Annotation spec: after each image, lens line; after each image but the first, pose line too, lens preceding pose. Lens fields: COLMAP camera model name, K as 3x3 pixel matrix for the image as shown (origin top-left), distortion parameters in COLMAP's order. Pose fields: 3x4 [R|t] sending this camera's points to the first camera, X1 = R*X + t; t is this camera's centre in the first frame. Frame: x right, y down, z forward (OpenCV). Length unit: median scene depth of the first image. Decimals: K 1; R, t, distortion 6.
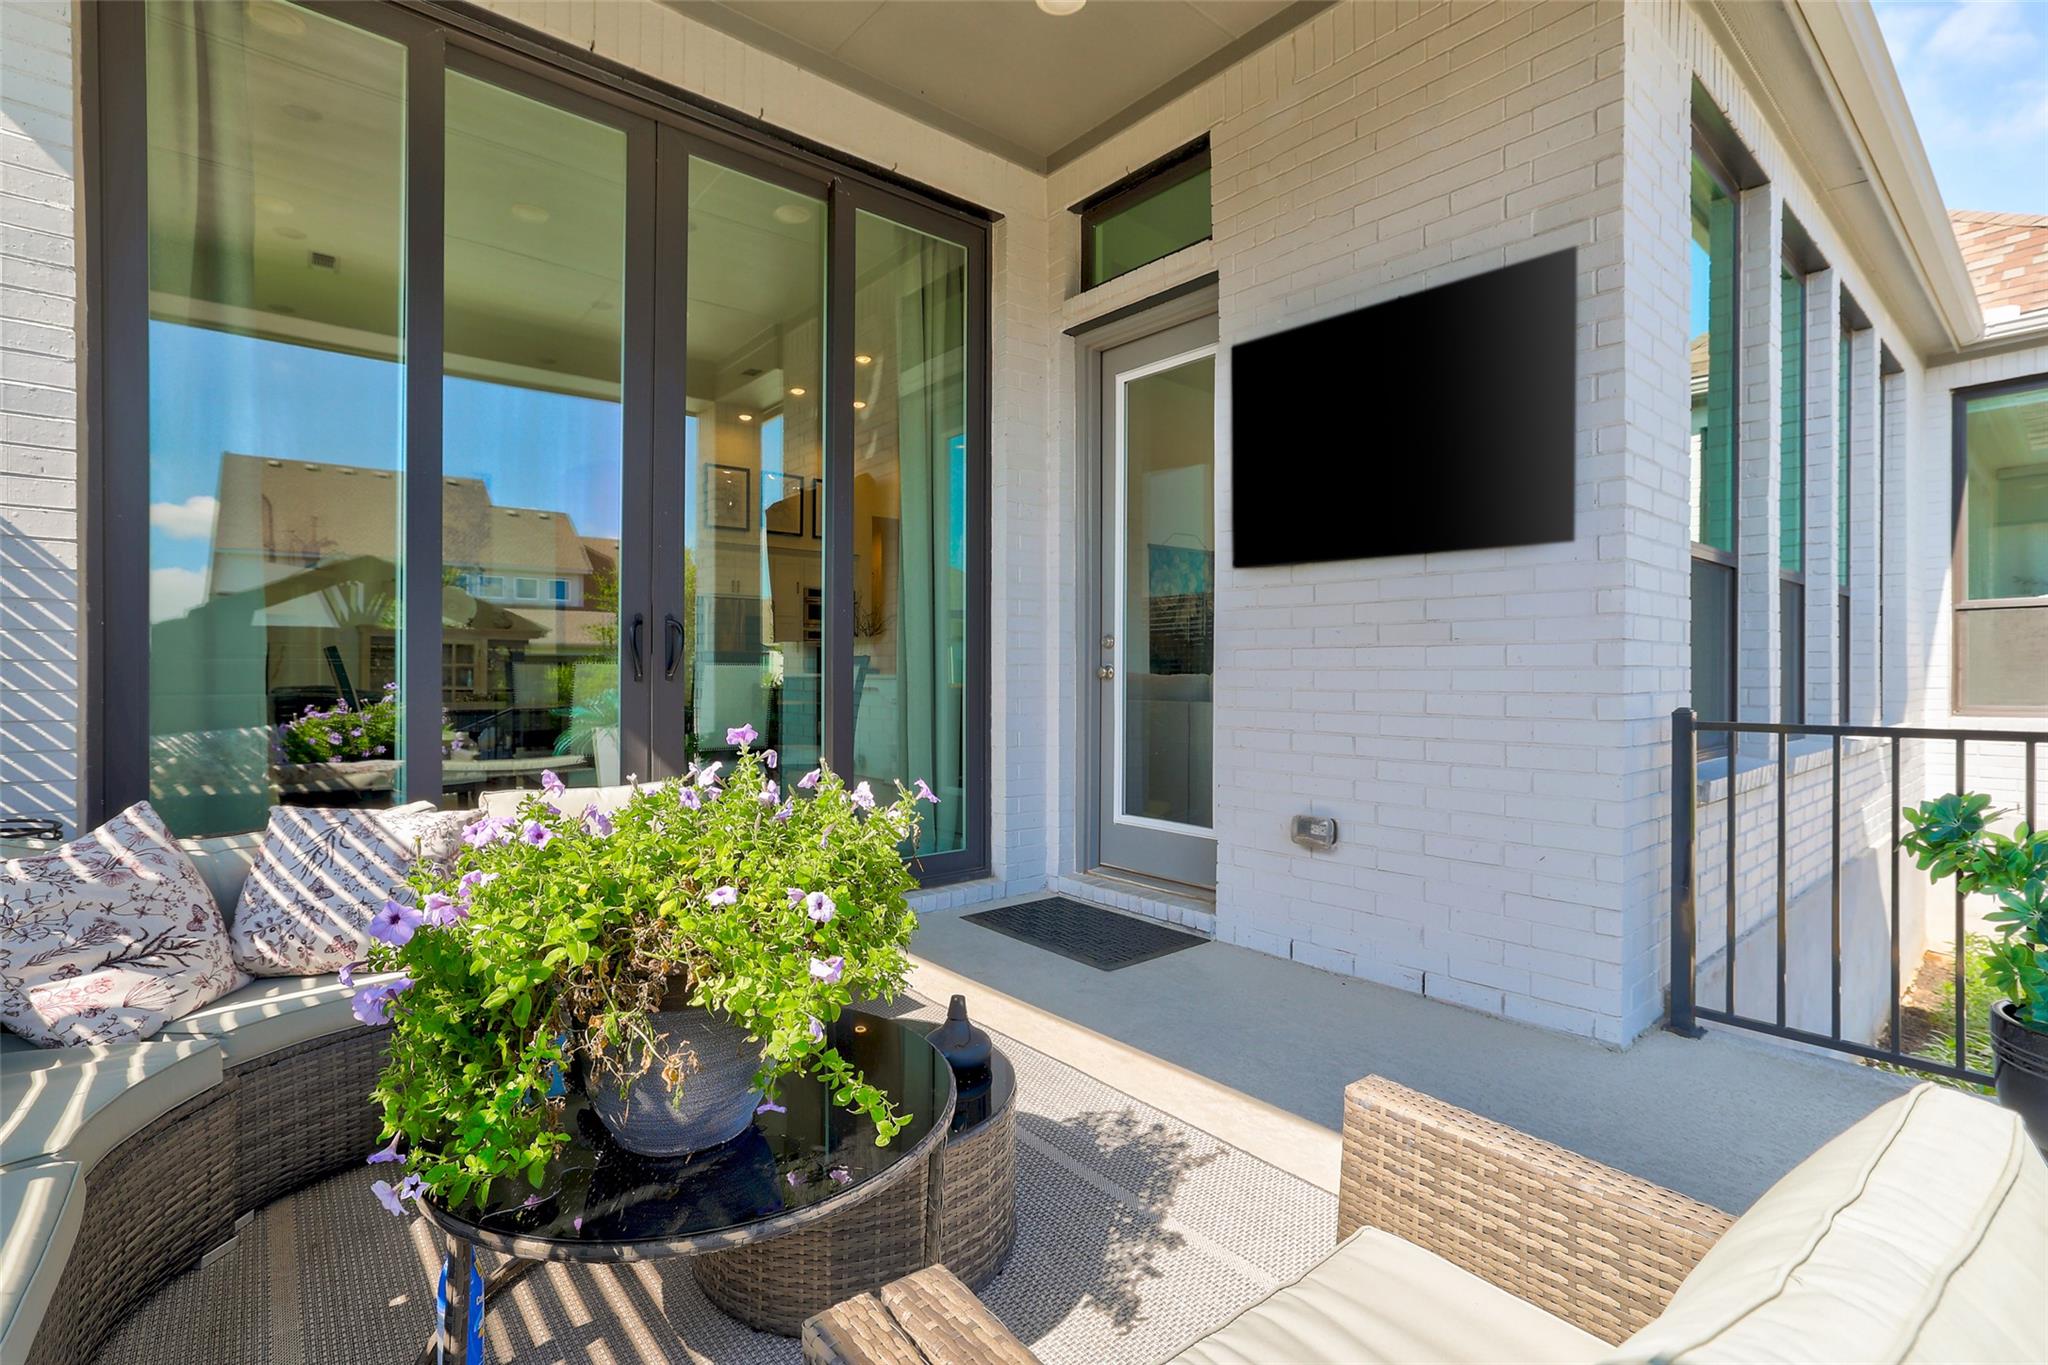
lens RADIAL K [[929.4, 0, 1024.0], [0, 929.4, 682.5], [0, 0, 1]] dist [-0.001785, -0.000136]
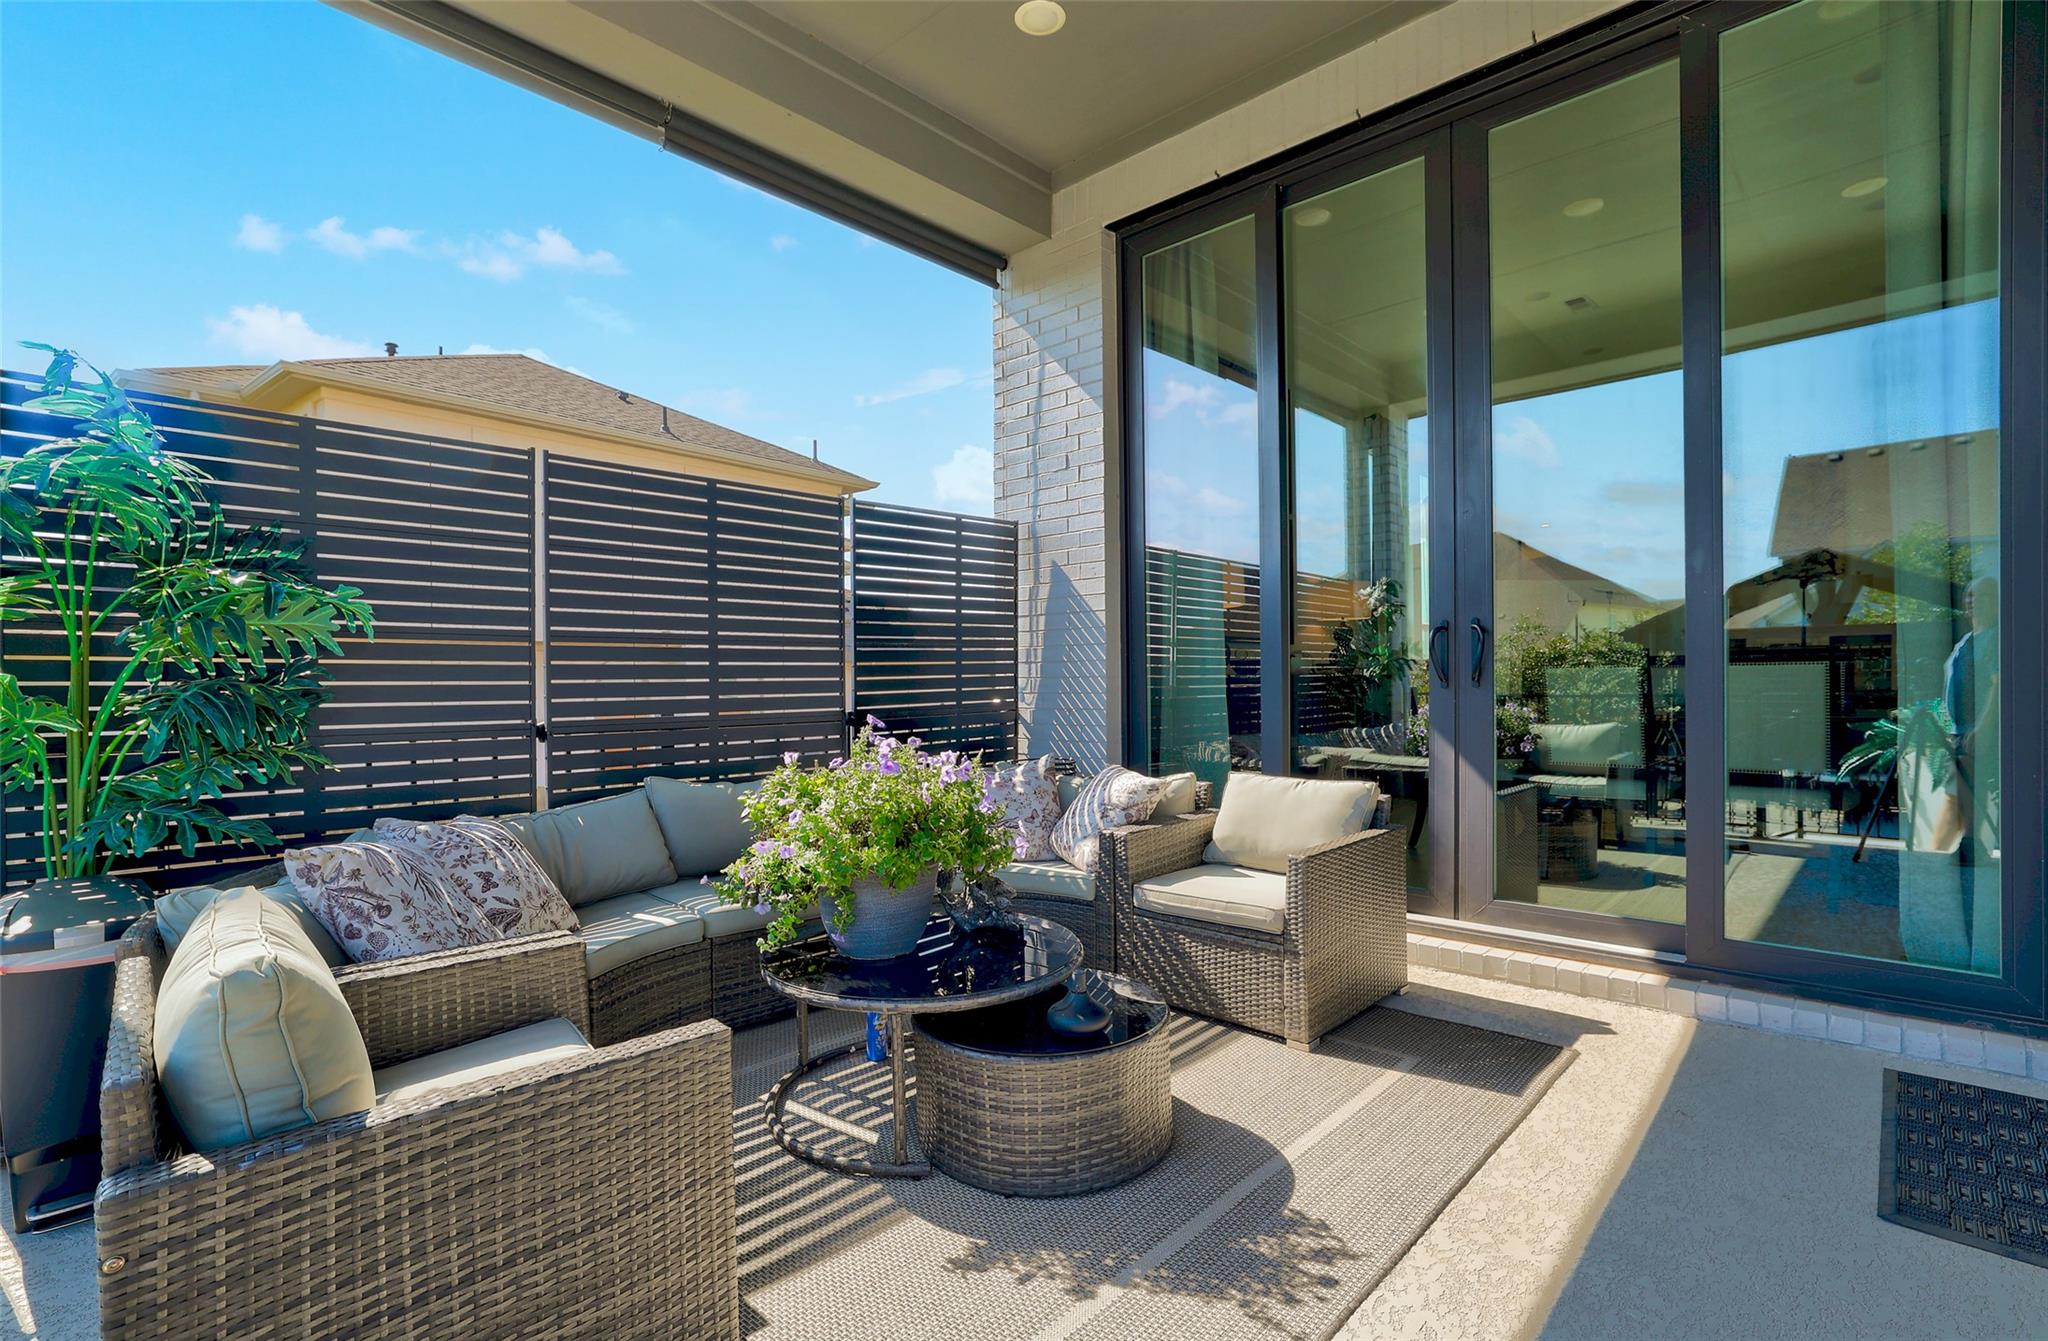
lens RADIAL K [[958.5, 0, 1024.0], [0, 958.5, 670.5], [0, 0, 1]] dist [0.001632, 0.000190]
pose [[0.110083, -0.021879, -0.993682, 0.718896], [0.004324, 0.999759, -0.021534, 0.005759], [0.993913, -0.001926, 0.110151, 0.546550]]
